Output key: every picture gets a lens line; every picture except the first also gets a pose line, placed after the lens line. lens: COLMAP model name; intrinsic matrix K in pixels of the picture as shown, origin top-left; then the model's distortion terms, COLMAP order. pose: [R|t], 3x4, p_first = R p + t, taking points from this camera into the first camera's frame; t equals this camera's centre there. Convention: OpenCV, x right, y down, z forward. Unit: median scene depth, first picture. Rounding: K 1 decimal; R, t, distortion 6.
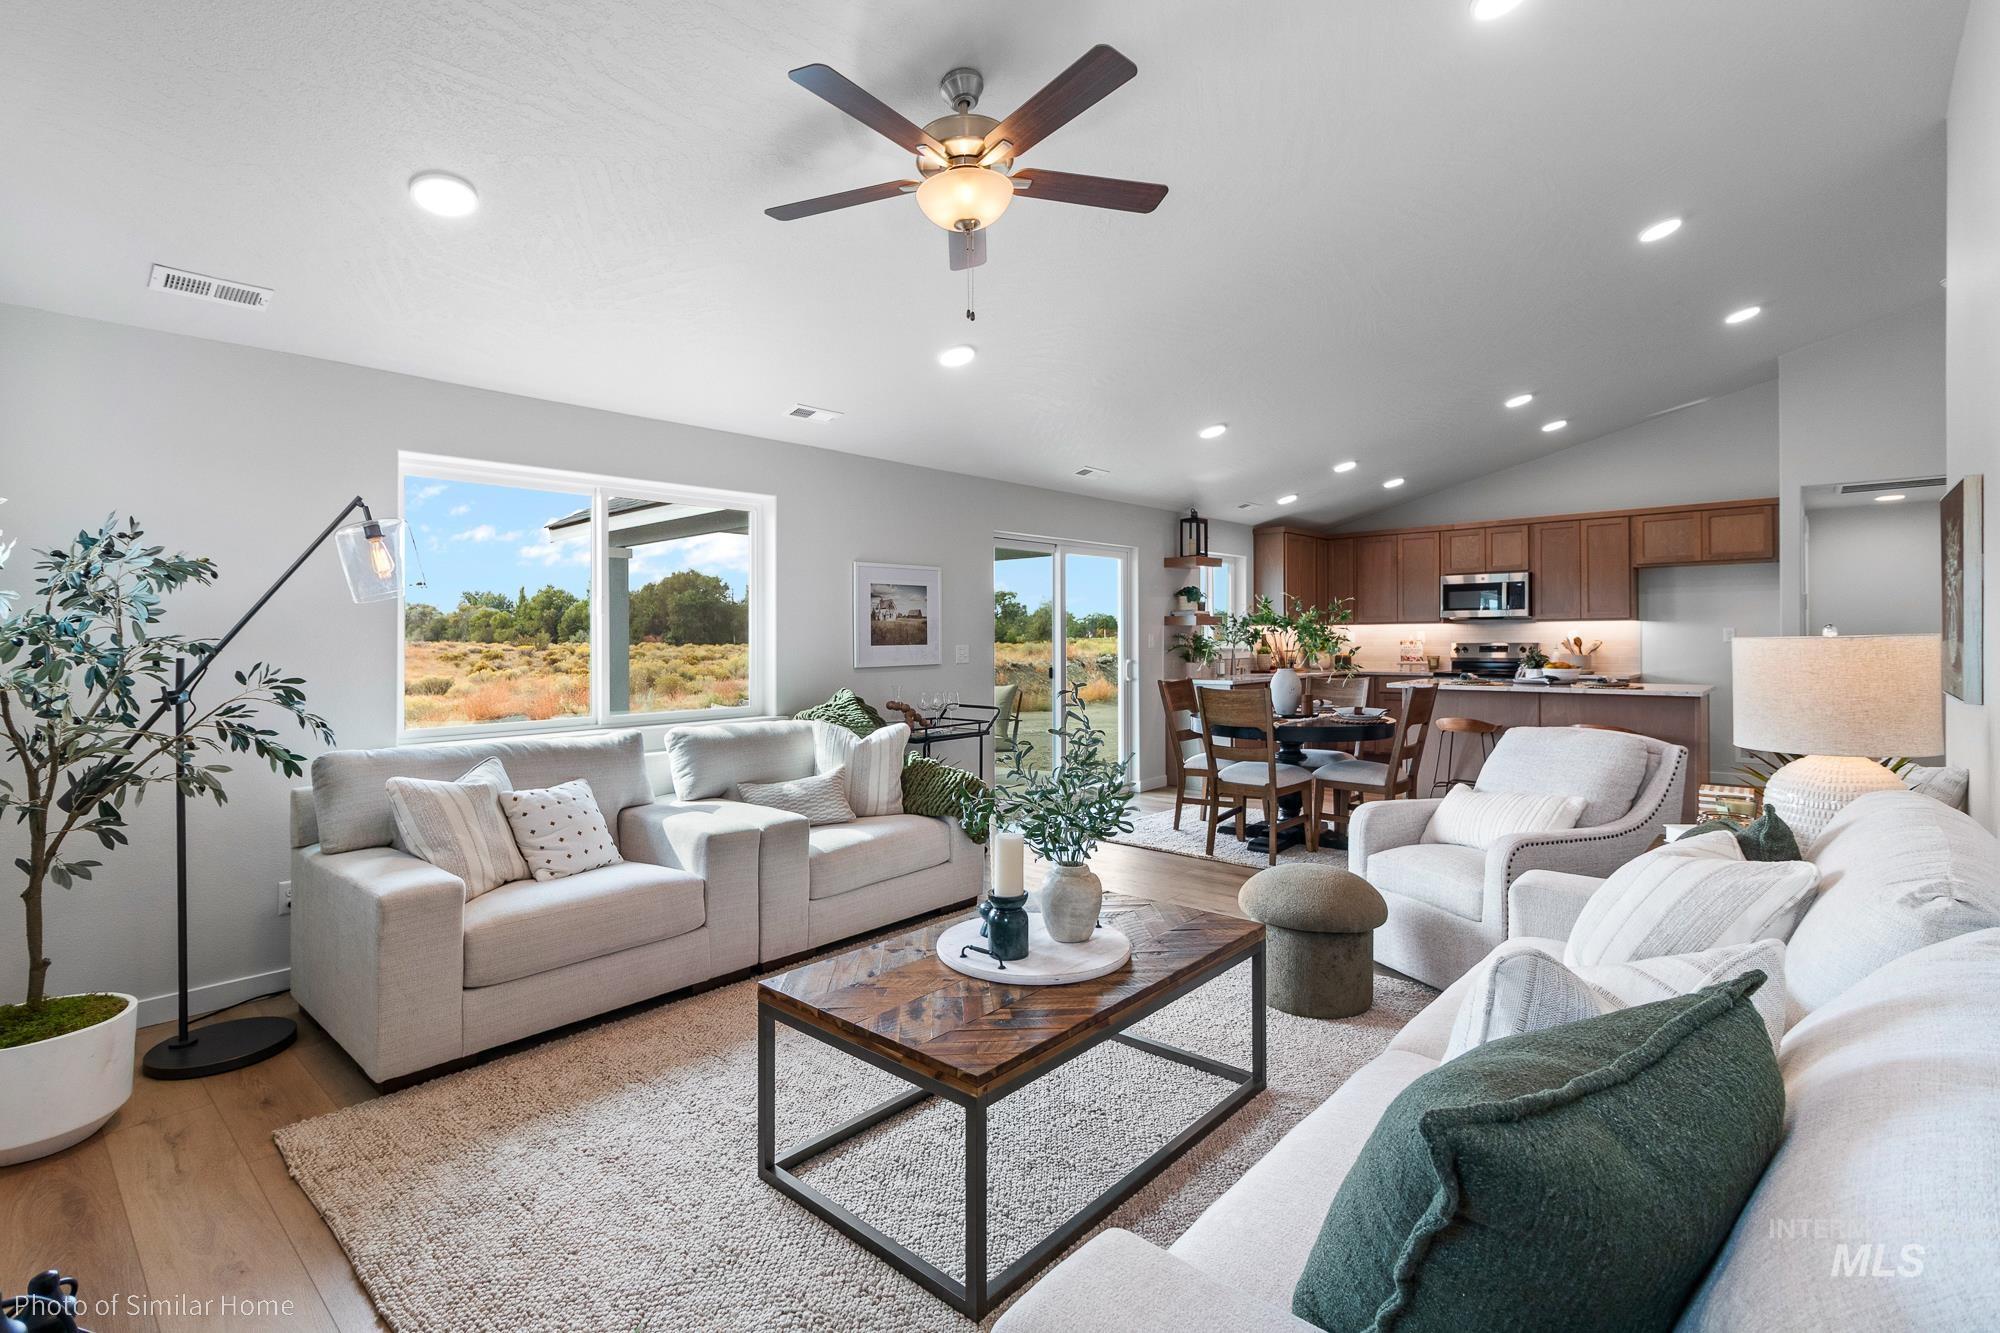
lens RADIAL K [[935.2, 0, 995.6], [0, 935.2, 645.4], [0, 0, 1]] dist [-0.001576, -0.000113]
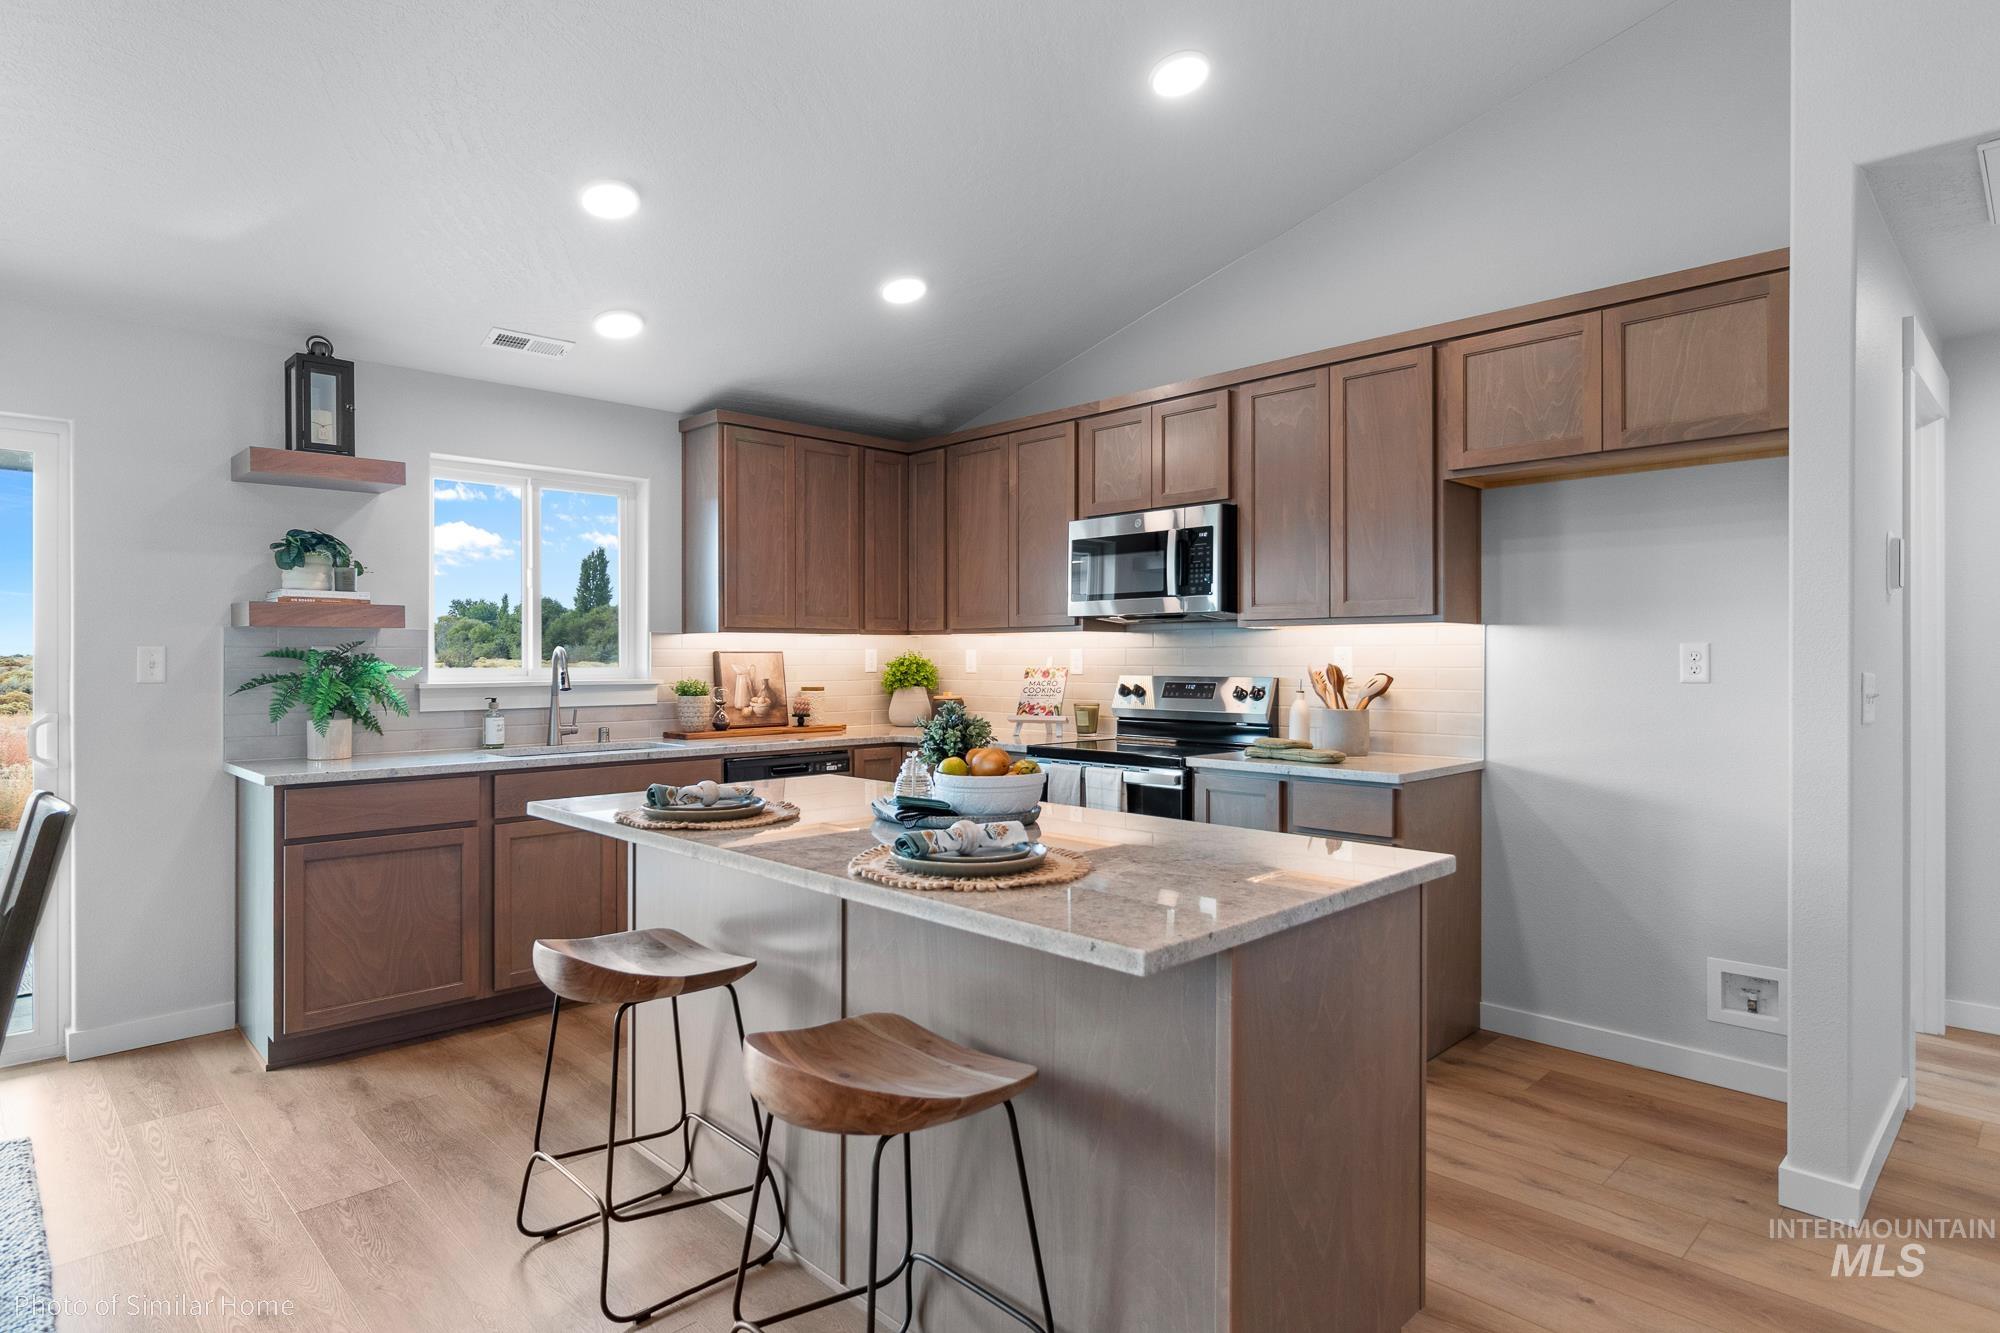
lens RADIAL K [[1123.5, 0, 1000.0], [0, 1123.5, 666.5], [0, 0, 1]] dist [0.029067, -0.000002]
pose [[0.997315, 0.007070, -0.072882, 0.510052], [-0.007080, 0.999975, 0.000127, -0.007372], [0.072881, 0.000390, 0.997341, 0.507228]]
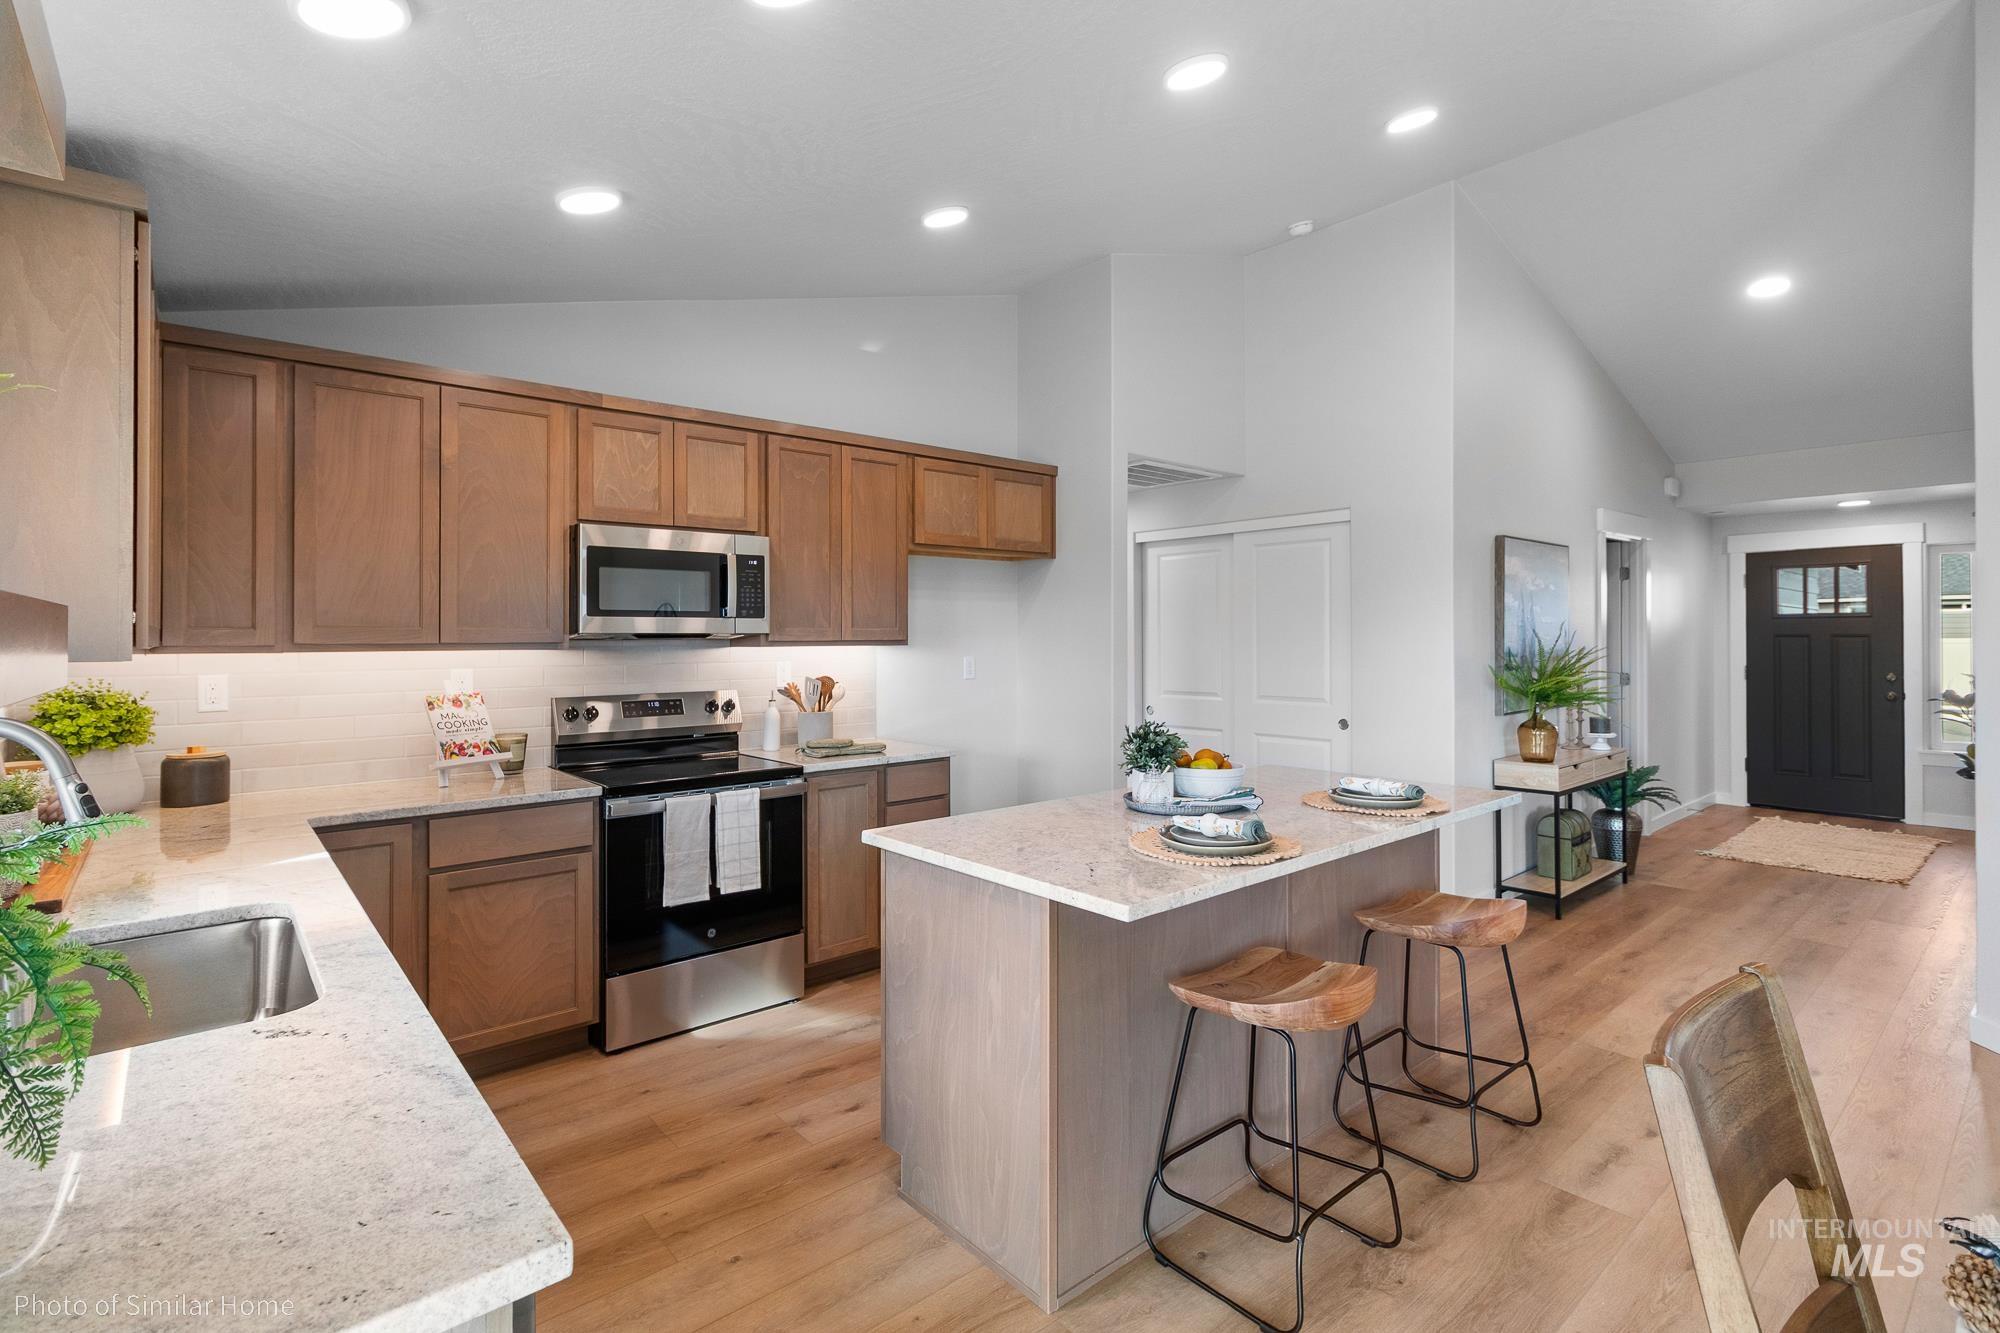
lens RADIAL K [[935.2, 0, 995.6], [0, 935.2, 645.4], [0, 0, 1]] dist [-0.001576, -0.000113]
pose [[0.130143, -0.001197, 0.991494, 0.135999], [0.012153, 0.999926, -0.000388, -0.024382], [-0.991421, 0.012100, 0.130148, 0.832517]]
